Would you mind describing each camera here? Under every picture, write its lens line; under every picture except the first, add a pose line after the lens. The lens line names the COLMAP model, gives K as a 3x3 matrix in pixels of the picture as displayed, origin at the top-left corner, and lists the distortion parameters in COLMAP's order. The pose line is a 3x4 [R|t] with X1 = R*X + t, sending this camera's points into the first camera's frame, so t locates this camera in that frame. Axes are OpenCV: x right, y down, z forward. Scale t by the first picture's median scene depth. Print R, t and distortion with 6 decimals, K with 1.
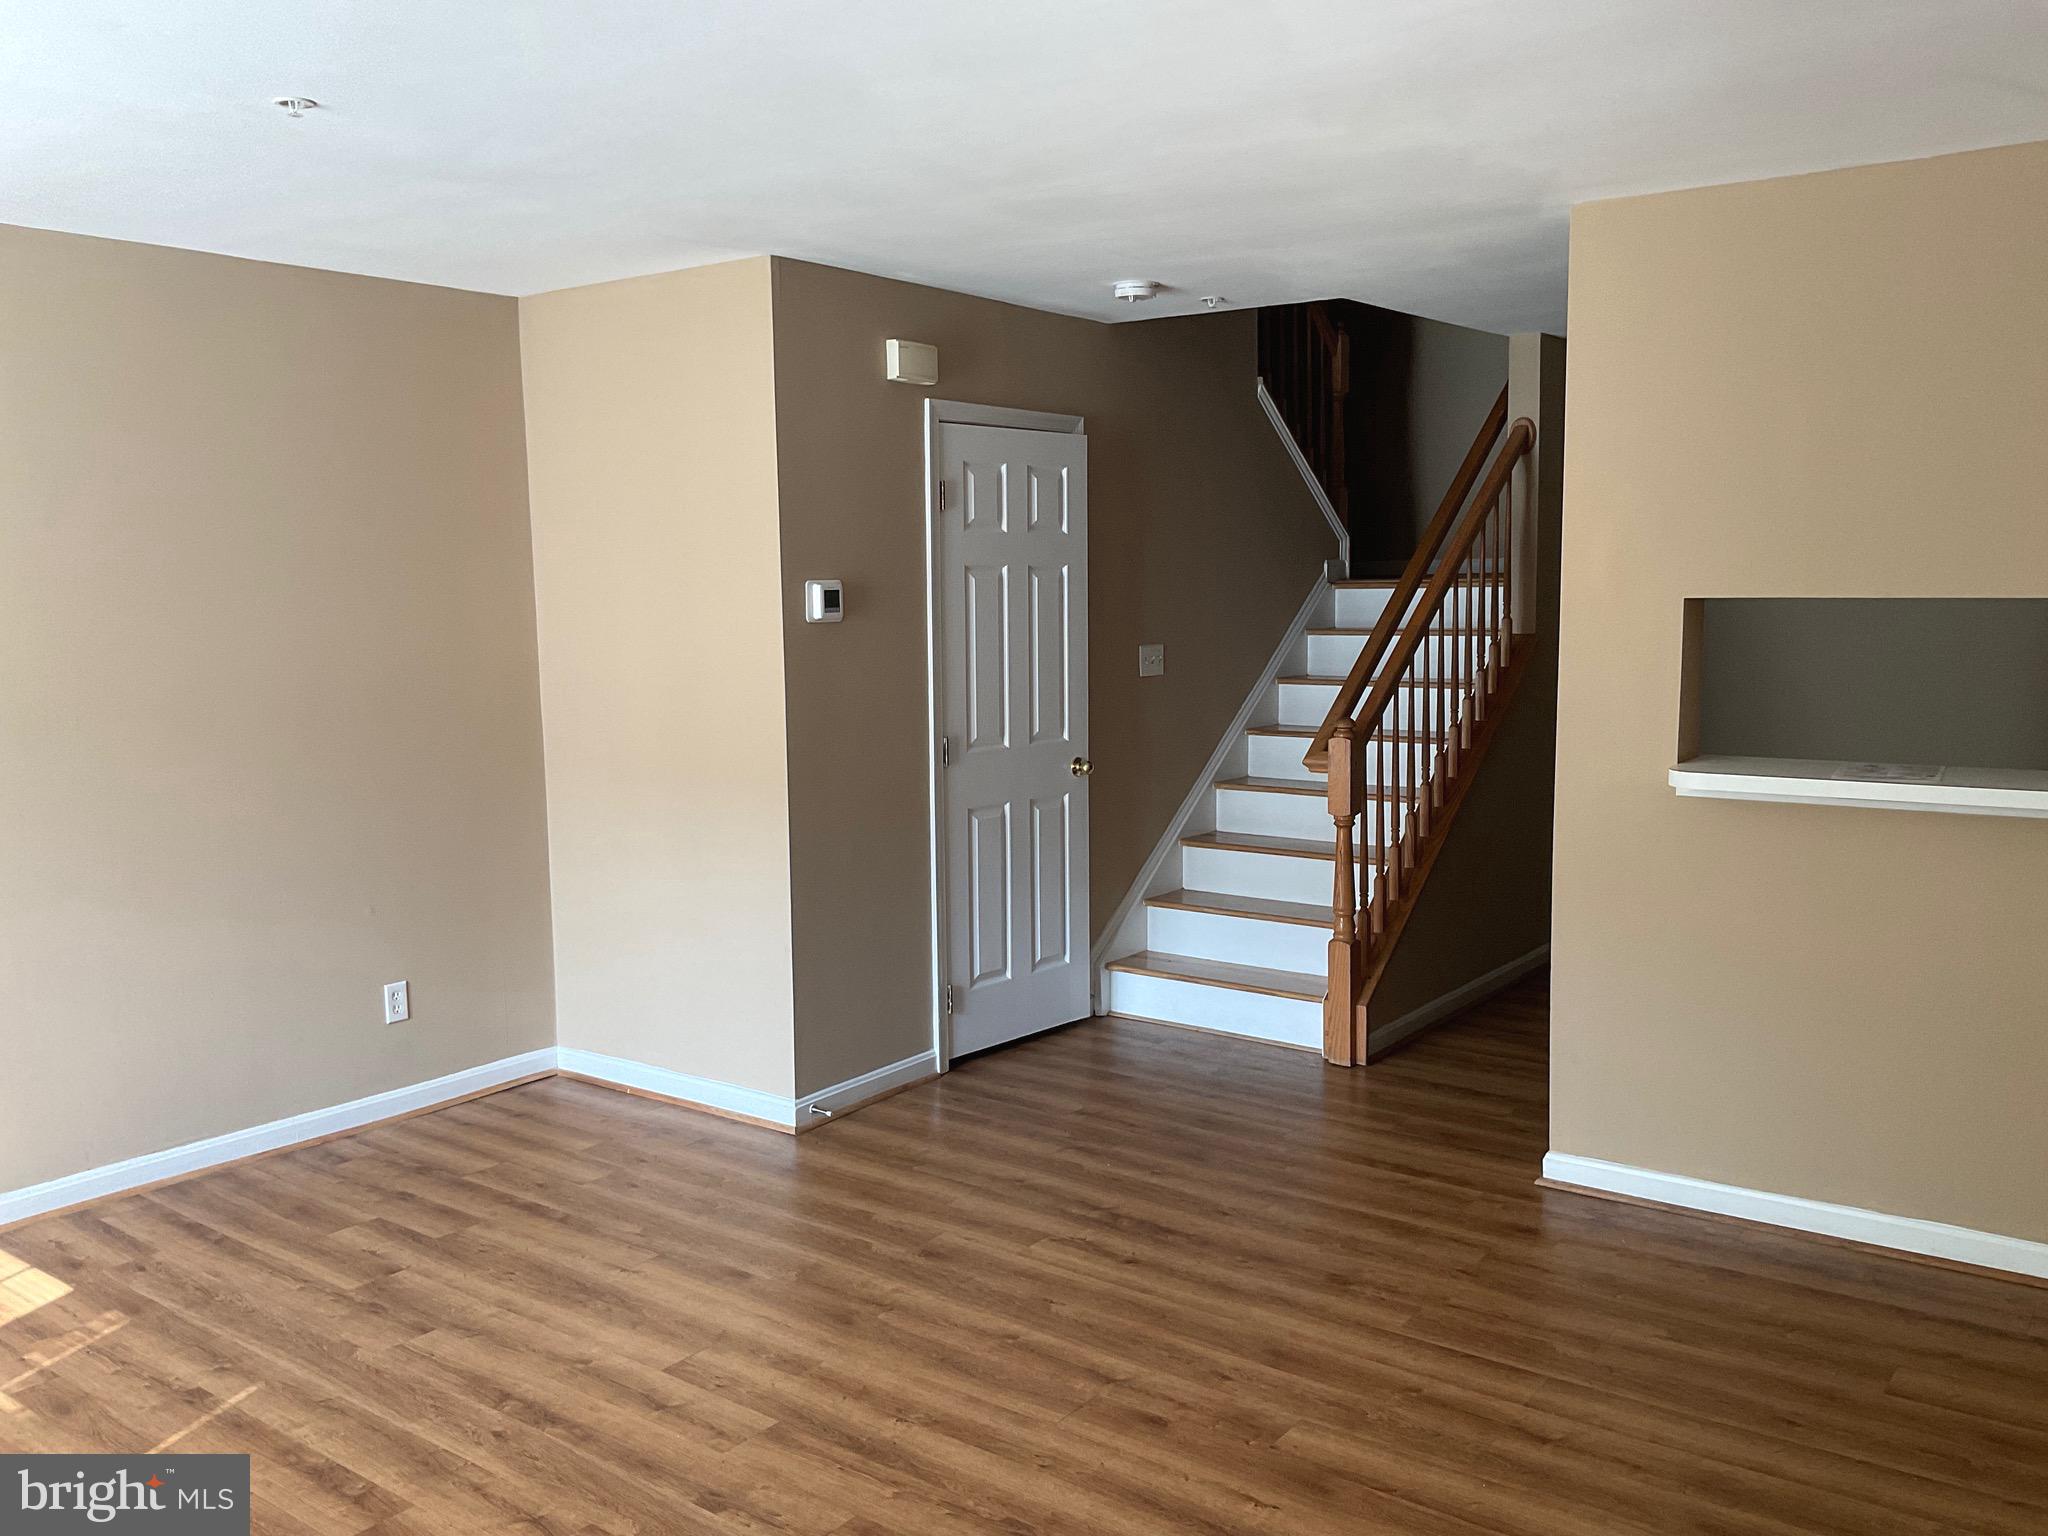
lens RADIAL K [[1696.3, 0, 1019.1], [0, 1696.3, 769.9], [0, 0, 1]] dist [-0.012733, -0.031394]
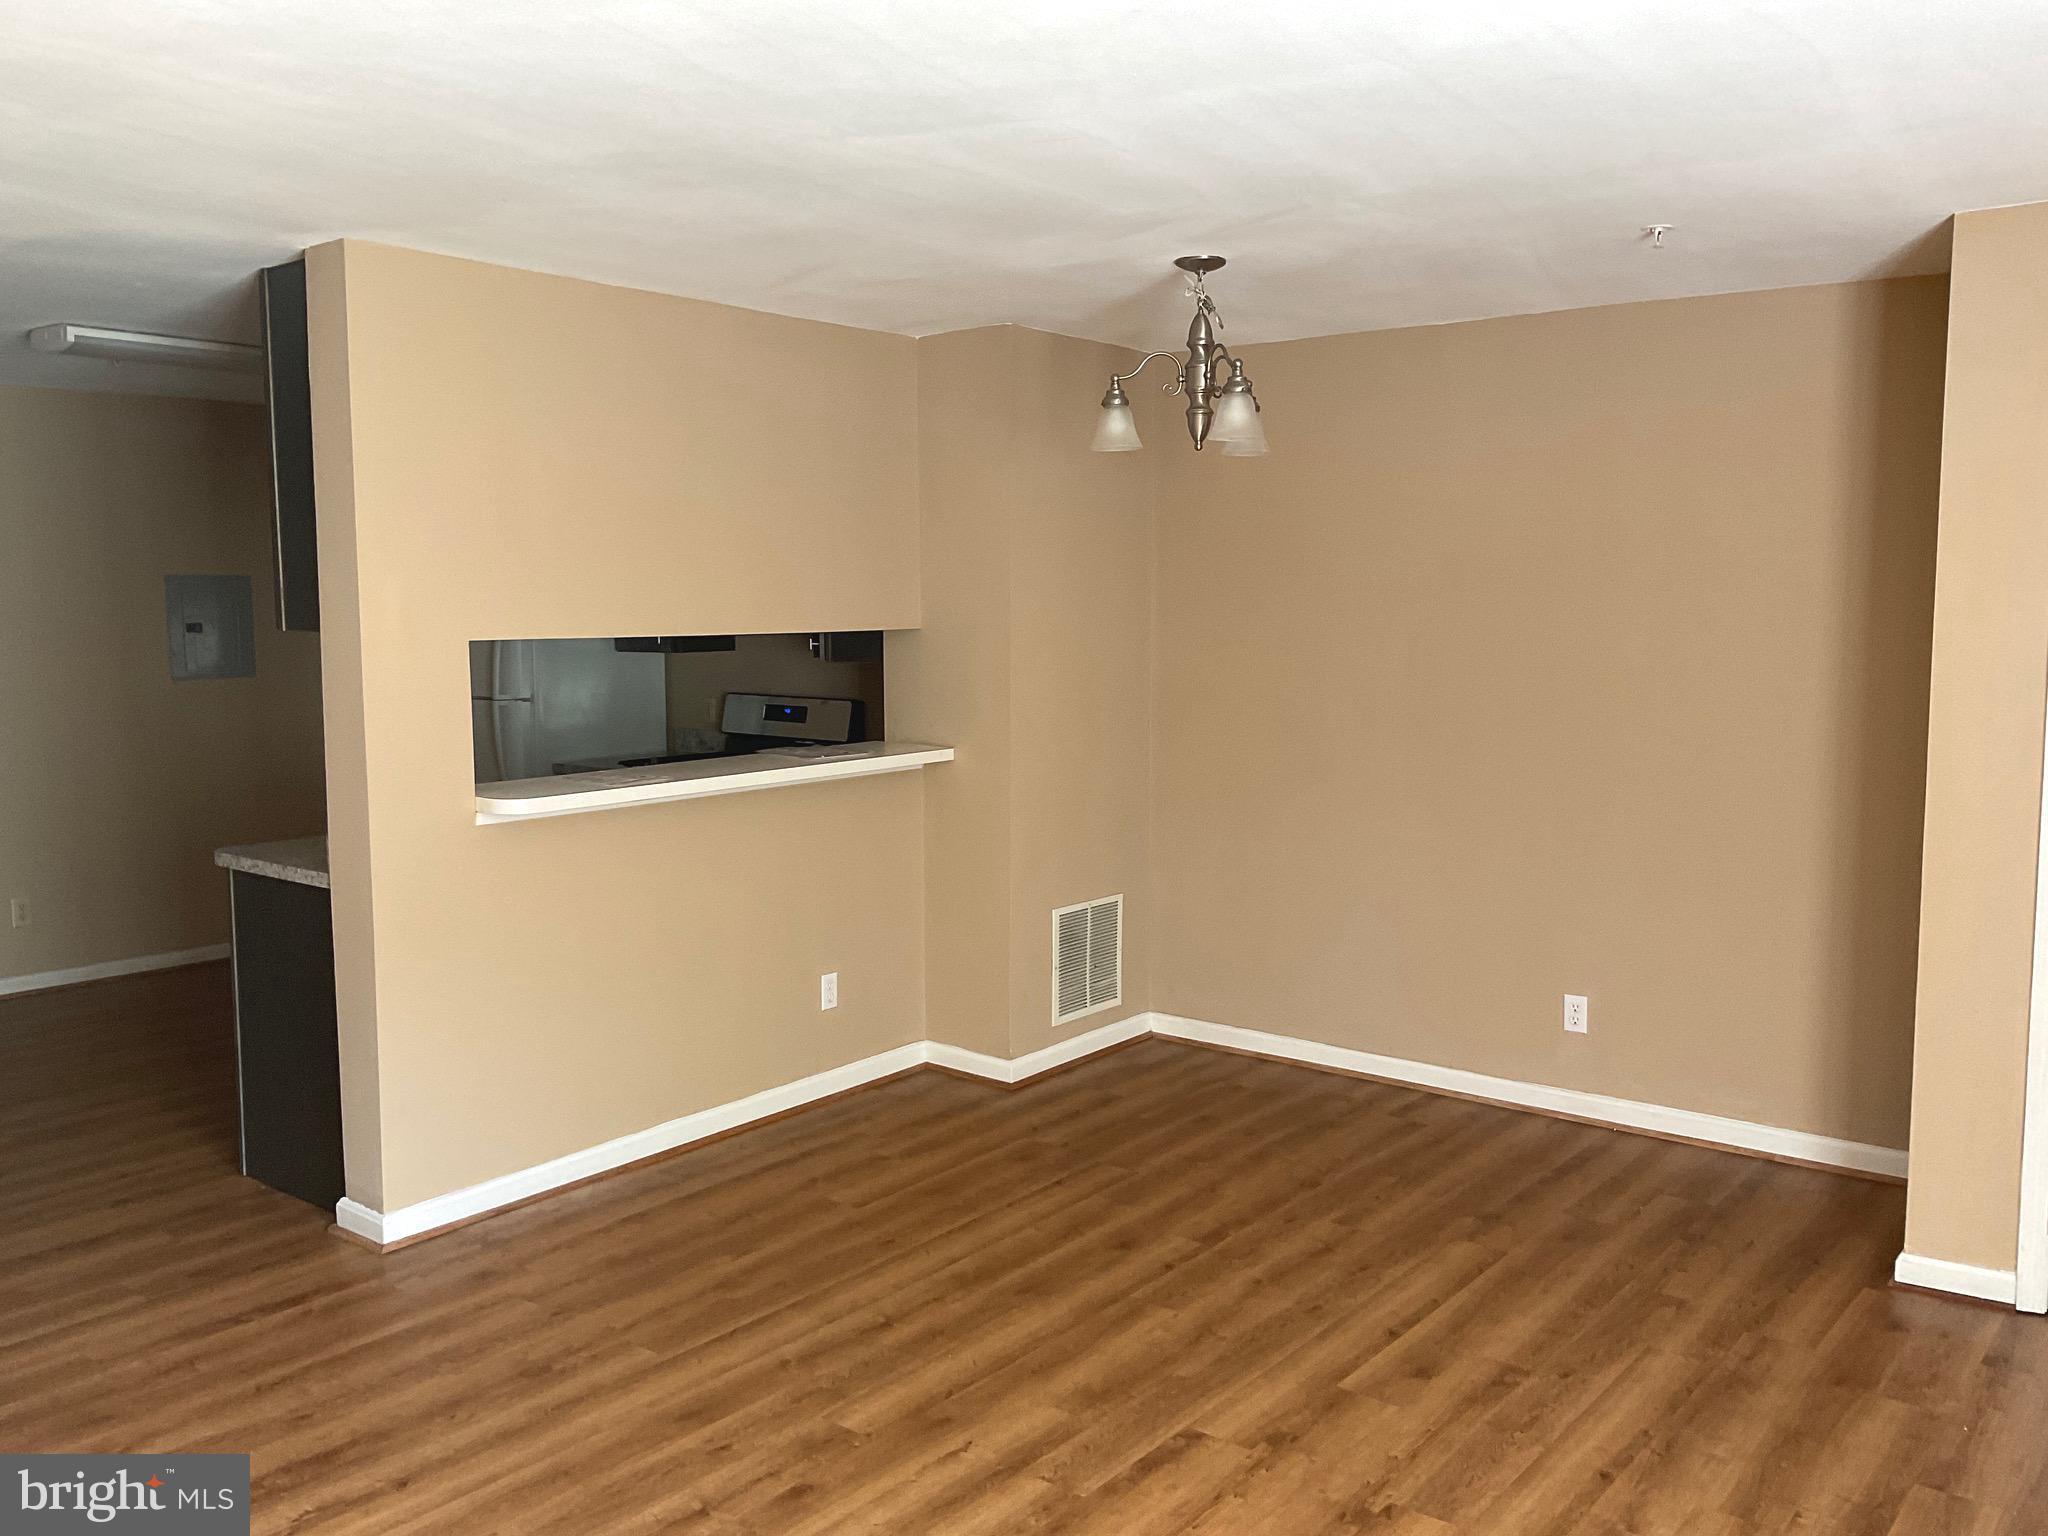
lens RADIAL K [[1696.3, 0, 1018.7], [0, 1696.3, 763.8], [0, 0, 1]] dist [-0.012733, -0.031394]
pose [[0.010616, -0.090206, 0.995867, -0.752554], [0.117707, 0.989111, 0.088340, -0.087187], [-0.992992, 0.116282, 0.021118, 0.718740]]
